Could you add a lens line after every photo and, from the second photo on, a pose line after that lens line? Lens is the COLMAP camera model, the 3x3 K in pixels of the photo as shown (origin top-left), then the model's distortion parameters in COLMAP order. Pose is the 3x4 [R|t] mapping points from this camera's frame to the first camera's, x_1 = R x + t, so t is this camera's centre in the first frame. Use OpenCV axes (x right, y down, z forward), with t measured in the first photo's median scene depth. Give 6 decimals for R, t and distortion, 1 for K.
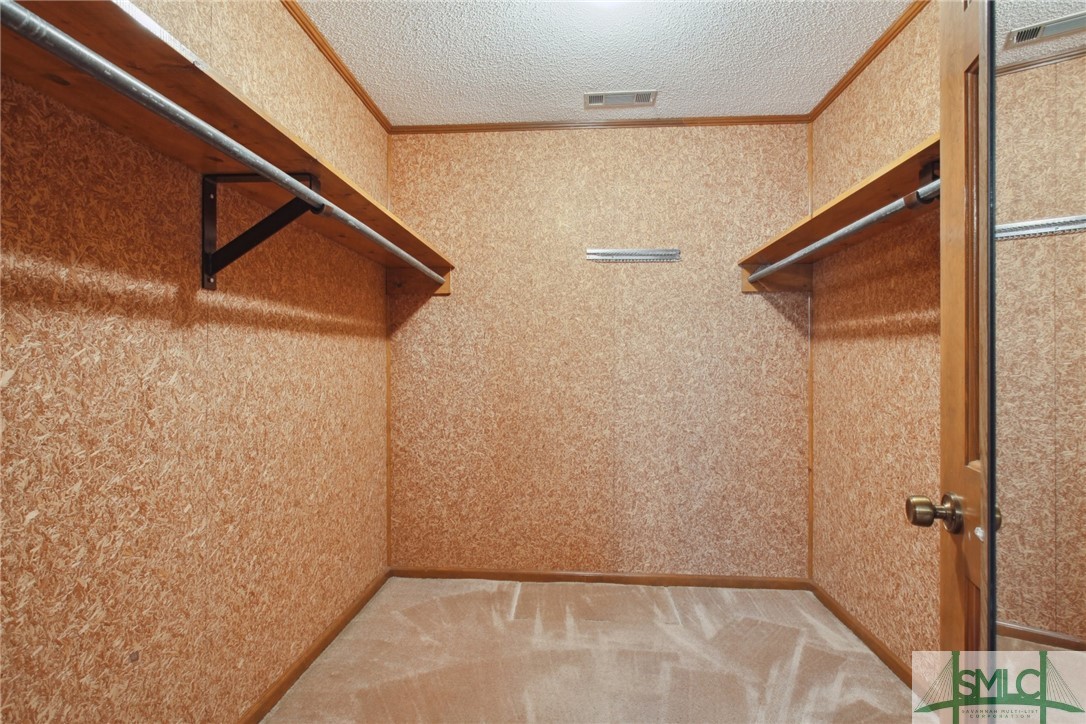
lens RADIAL K [[517.5, 0, 542.2], [0, 517.5, 358.7], [0, 0, 1]] dist [-0.009476, 0.001933]
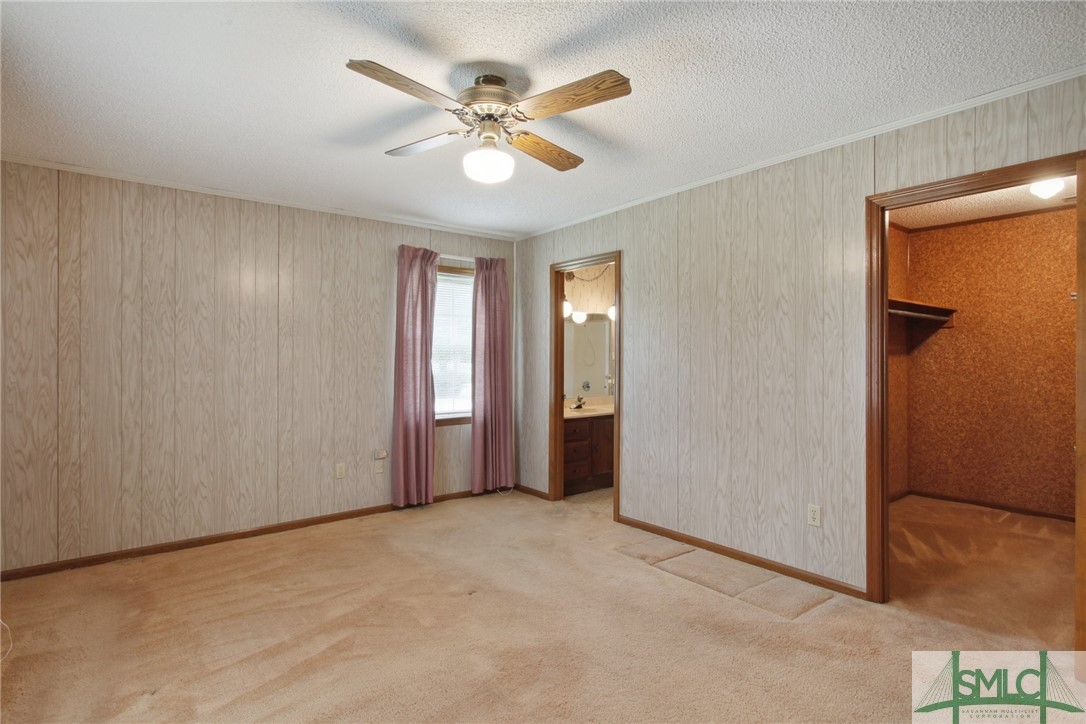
lens RADIAL K [[517.5, 0, 540.6], [0, 517.5, 354.9], [0, 0, 1]] dist [-0.009476, 0.001933]
pose [[0.652489, -0.002662, -0.757794, 0.201991], [-0.000955, 0.999990, -0.004335, -0.029315], [0.757798, 0.003552, 0.652480, -1.045102]]
